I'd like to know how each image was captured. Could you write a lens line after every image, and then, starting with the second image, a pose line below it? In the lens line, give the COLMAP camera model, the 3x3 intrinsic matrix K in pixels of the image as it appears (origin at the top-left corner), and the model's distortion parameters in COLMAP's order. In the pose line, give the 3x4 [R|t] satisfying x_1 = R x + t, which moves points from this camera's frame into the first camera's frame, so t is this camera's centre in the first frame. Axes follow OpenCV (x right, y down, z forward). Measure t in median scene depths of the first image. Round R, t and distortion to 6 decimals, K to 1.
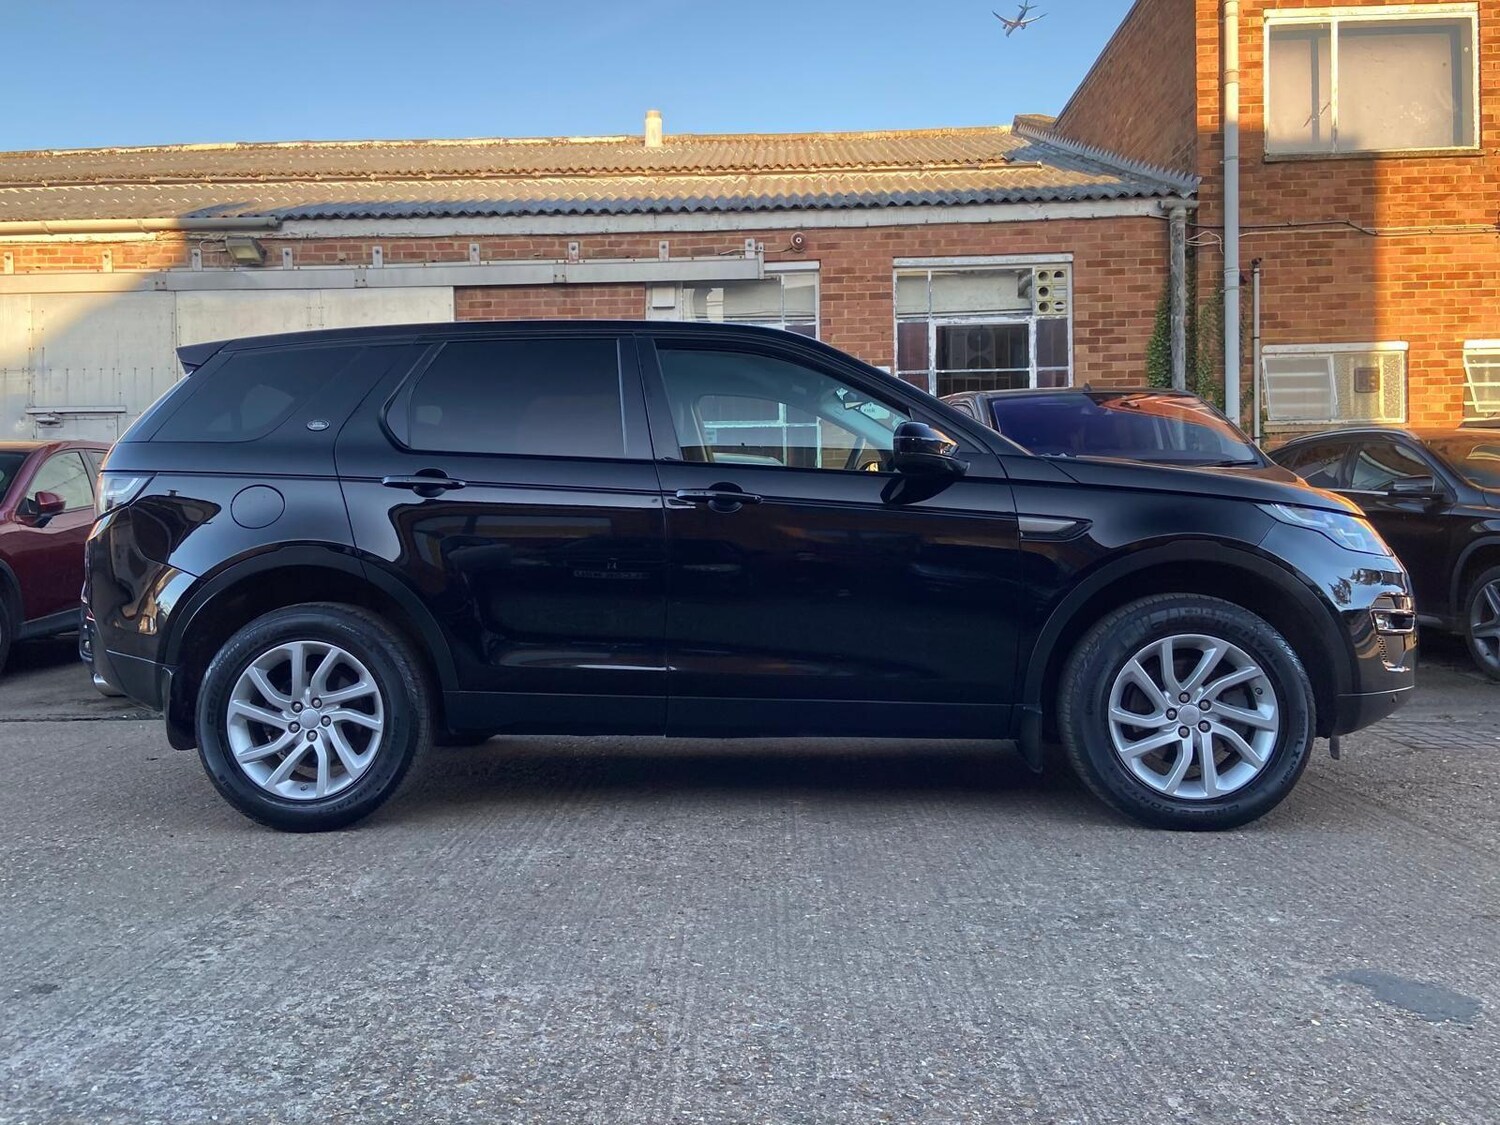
lens RADIAL K [[1285.2, 0, 756.6], [0, 1285.2, 531.6], [0, 0, 1]] dist [0.088117, -0.075810]
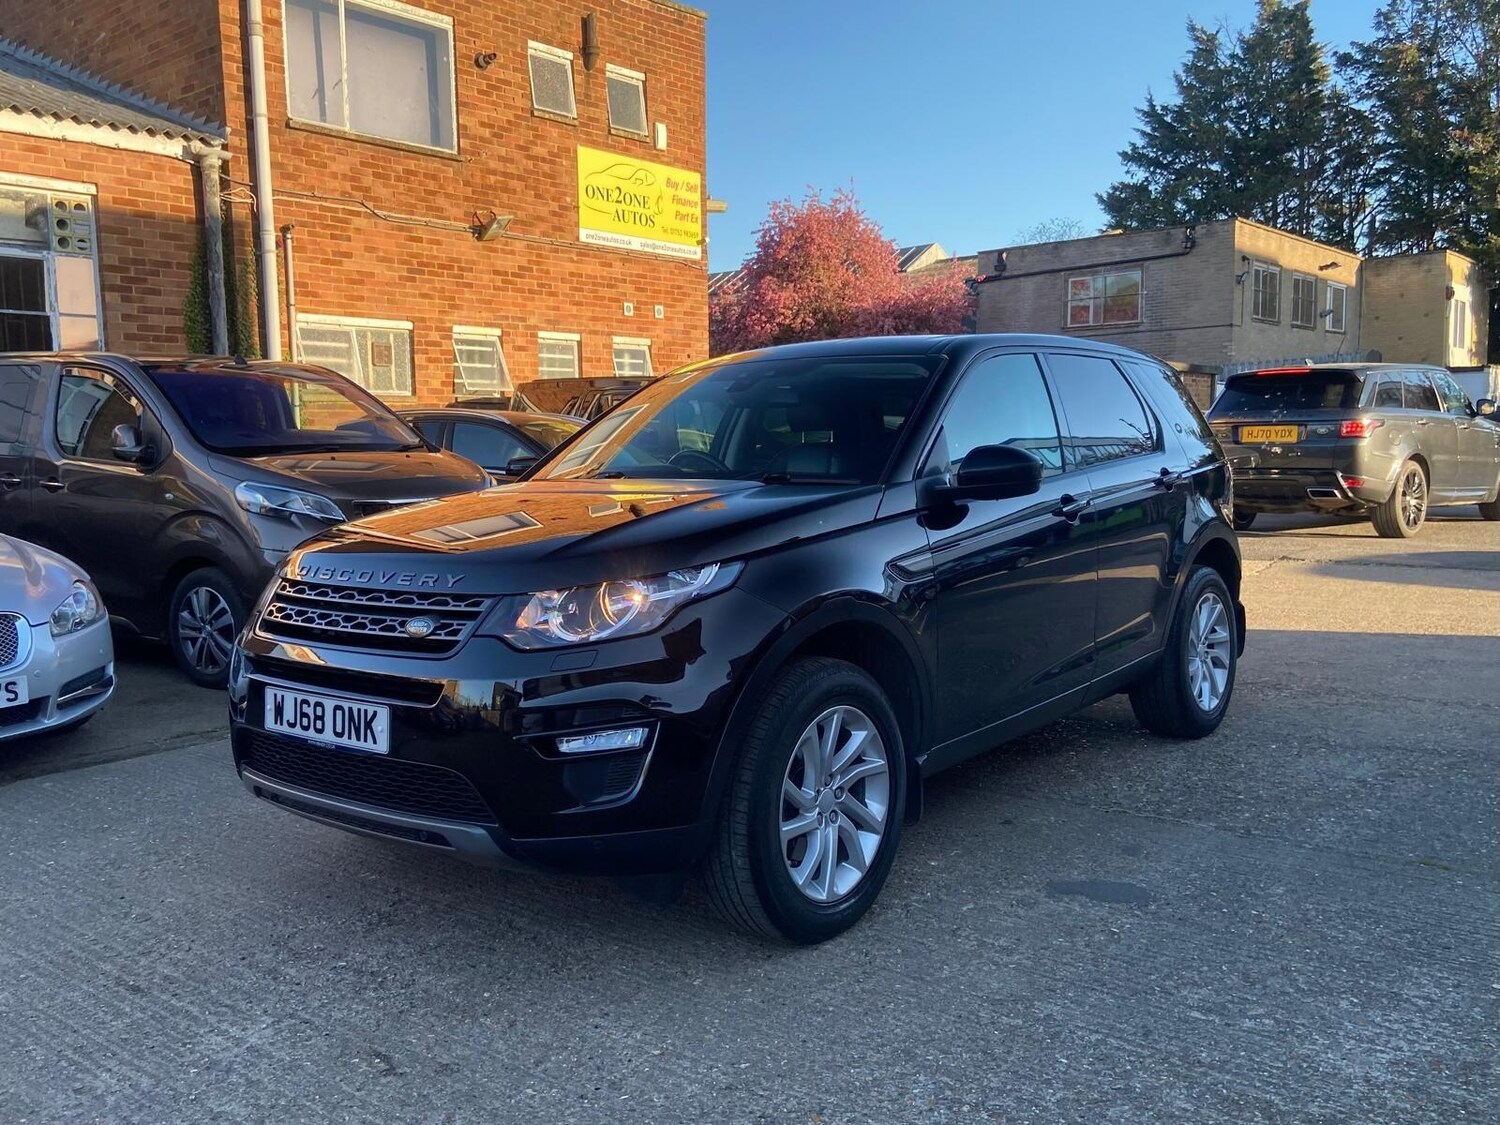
lens RADIAL K [[1285.2, 0, 756.5], [0, 1285.2, 558.6], [0, 0, 1]] dist [0.088117, -0.075810]
pose [[0.610195, -0.066043, 0.789494, -1.461671], [0.007015, 0.996931, 0.077974, -0.222752], [-0.792220, -0.042041, 0.608785, 0.773820]]
